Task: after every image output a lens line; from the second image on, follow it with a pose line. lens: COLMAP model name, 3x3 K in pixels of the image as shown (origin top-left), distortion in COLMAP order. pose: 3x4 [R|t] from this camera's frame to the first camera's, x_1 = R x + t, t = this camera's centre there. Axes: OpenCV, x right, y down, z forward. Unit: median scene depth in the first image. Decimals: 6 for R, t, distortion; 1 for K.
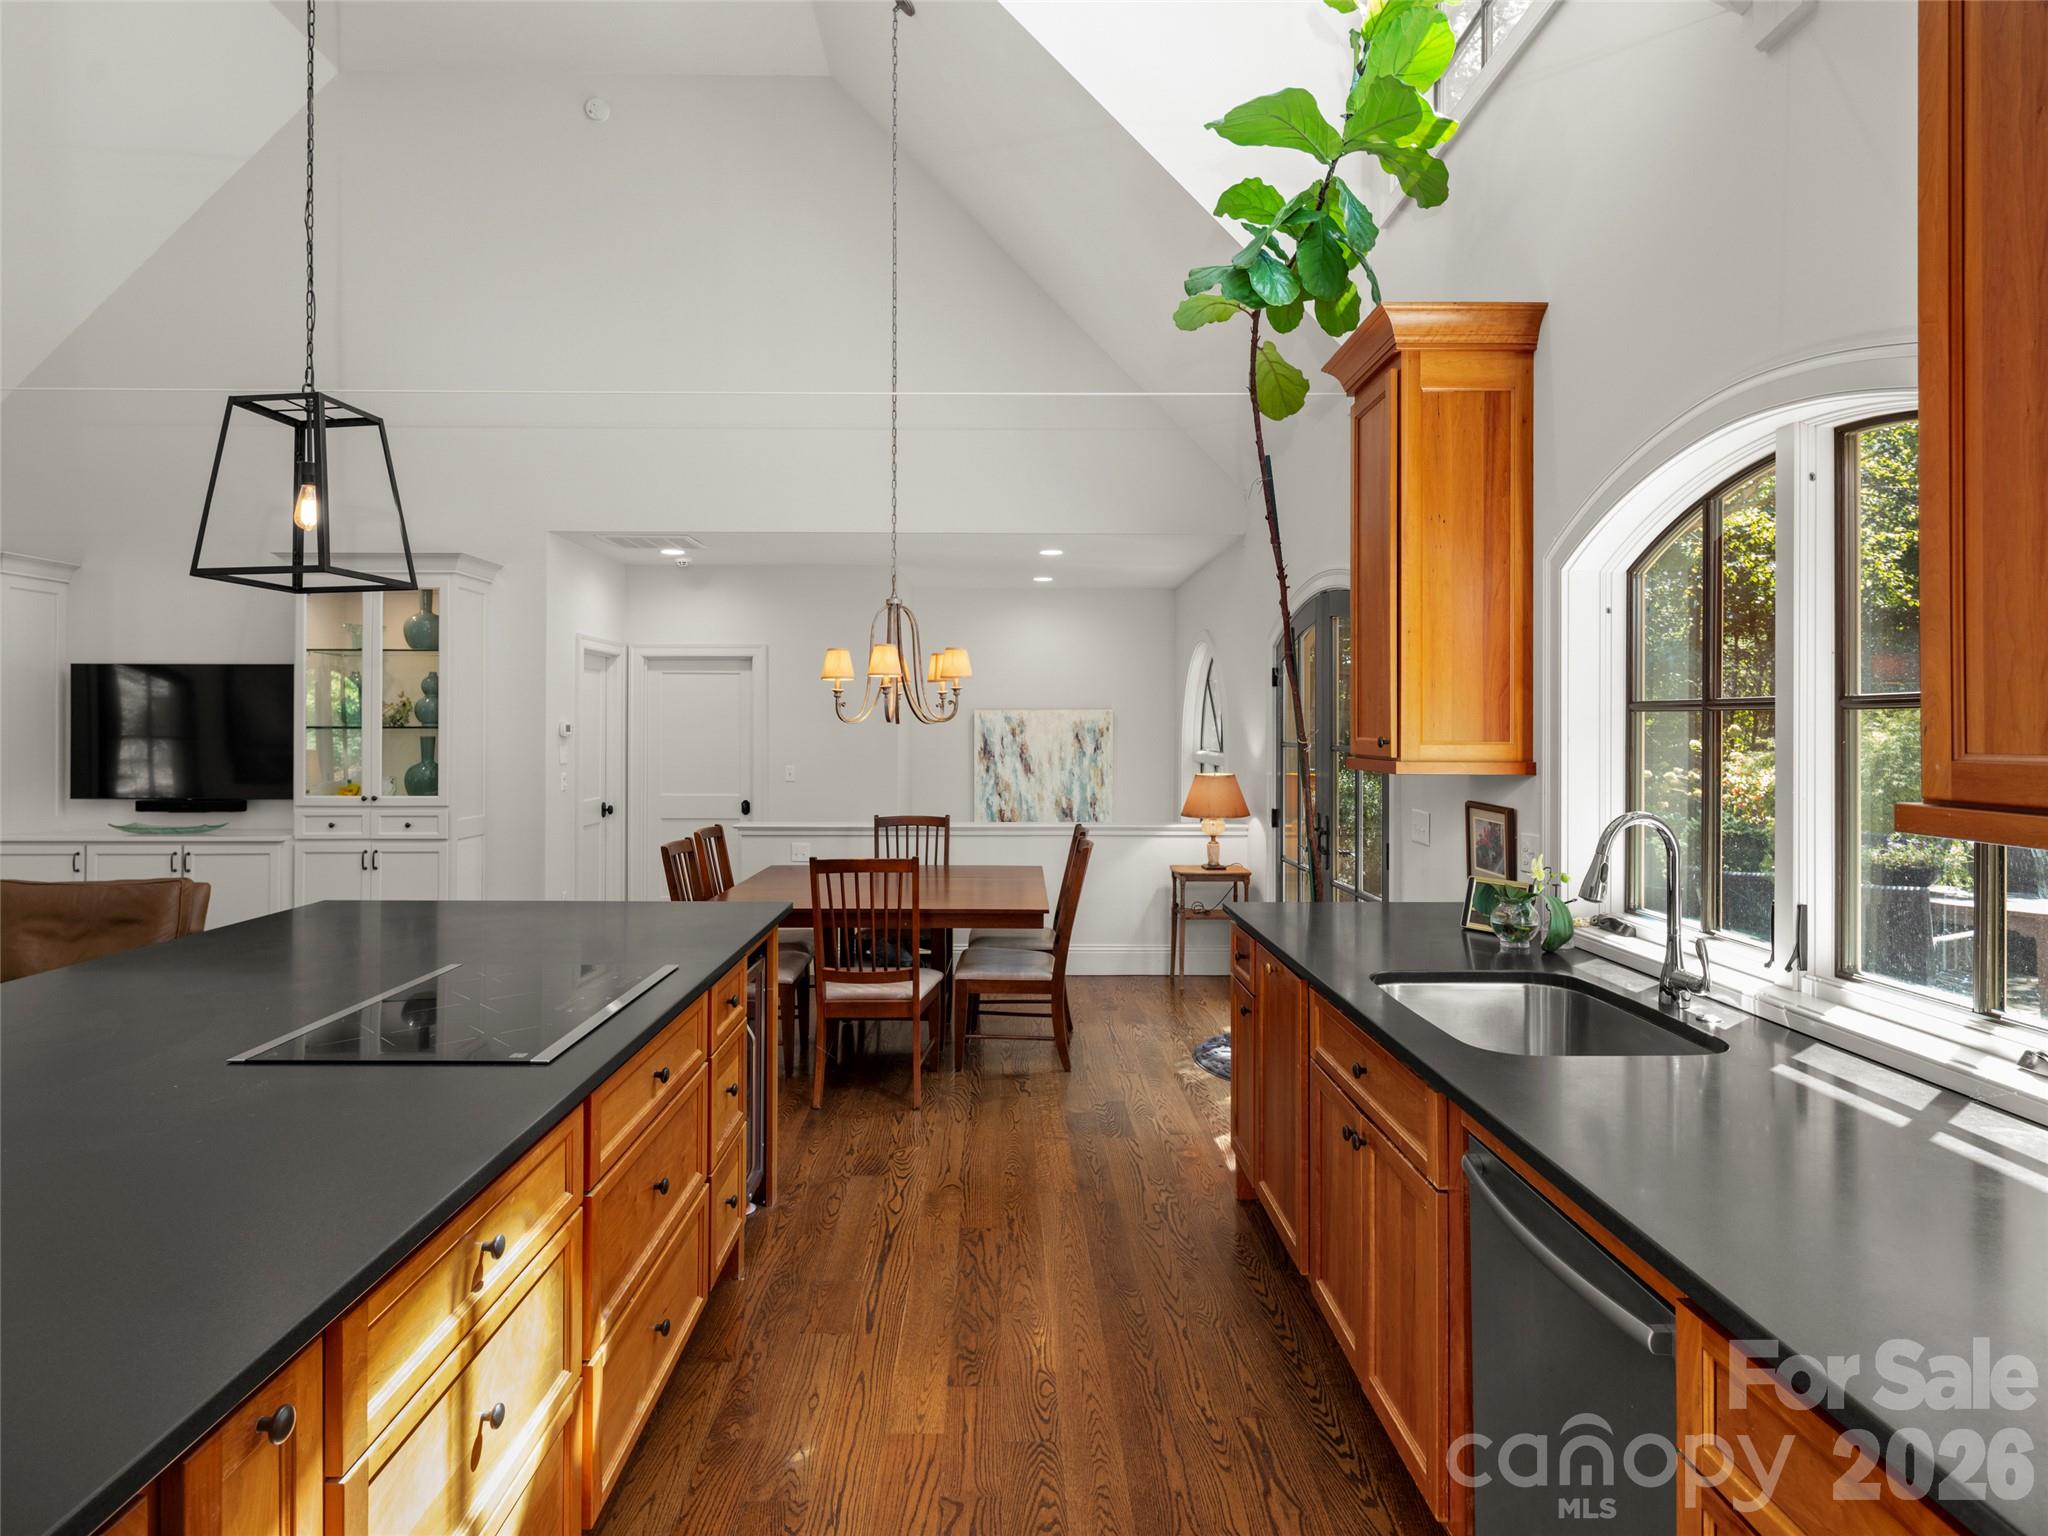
lens RADIAL K [[1120.8, 0, 1036.1], [0, 1120.8, 742.9], [0, 0, 1]] dist [0.004372, -0.001167]
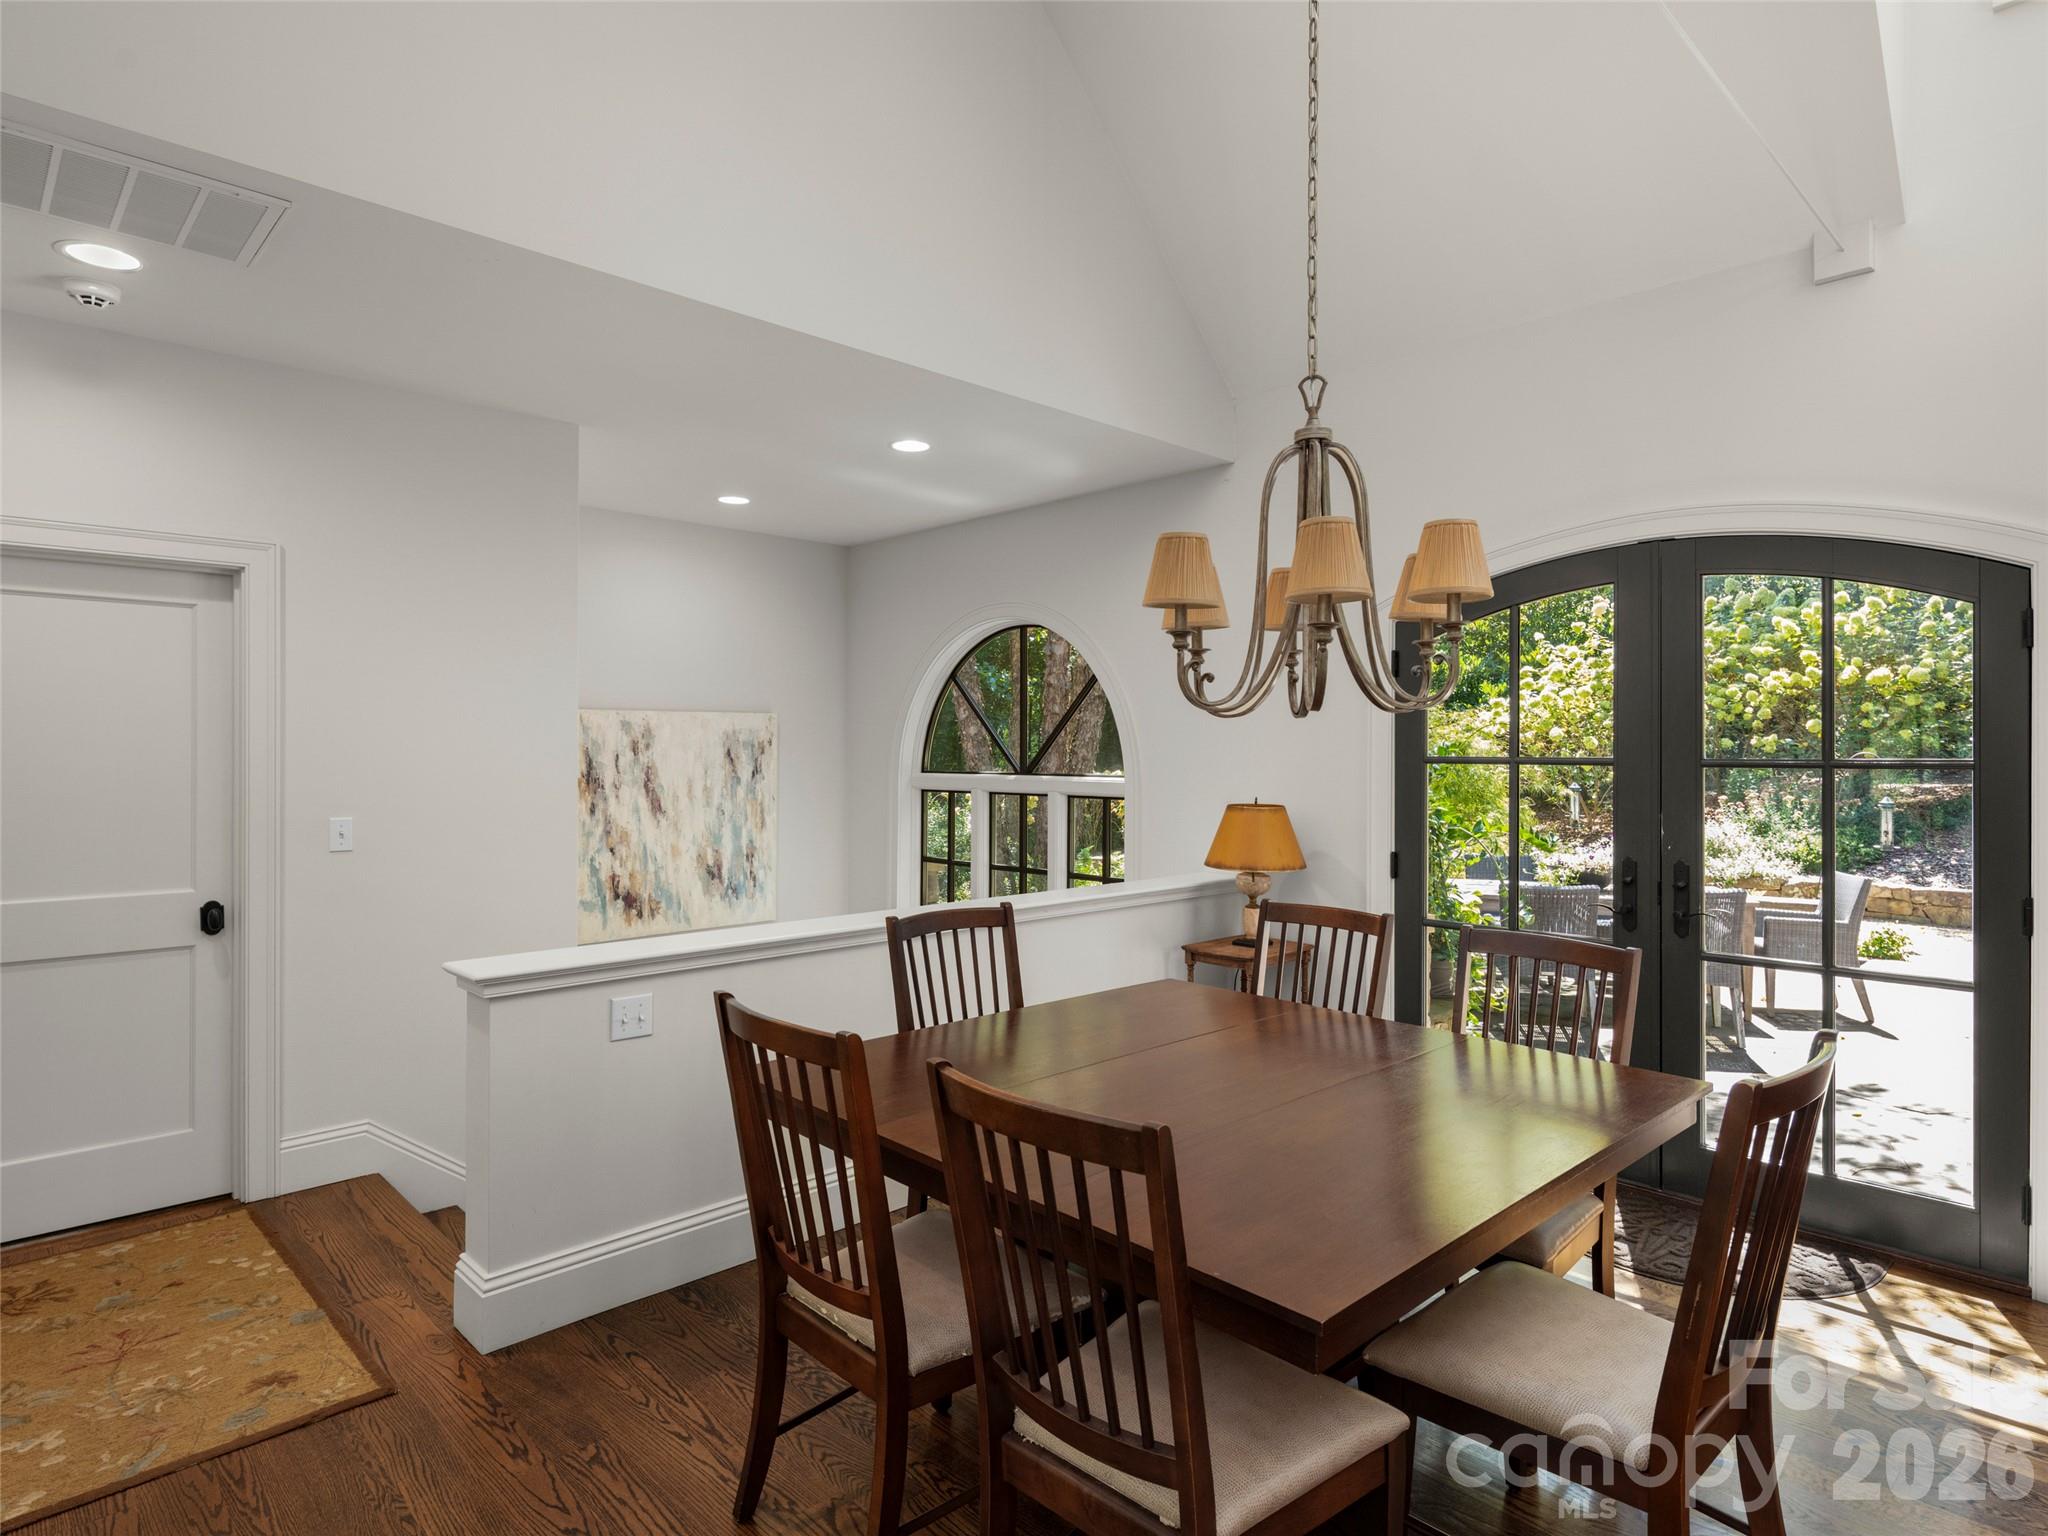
lens RADIAL K [[1120.8, 0, 1036.1], [0, 1120.8, 742.9], [0, 0, 1]] dist [0.004372, -0.001167]
pose [[0.750899, 0.006399, 0.660386, -0.306908], [0.005448, 0.999859, -0.015883, -0.001002], [-0.660395, 0.015524, 0.750758, 0.465942]]
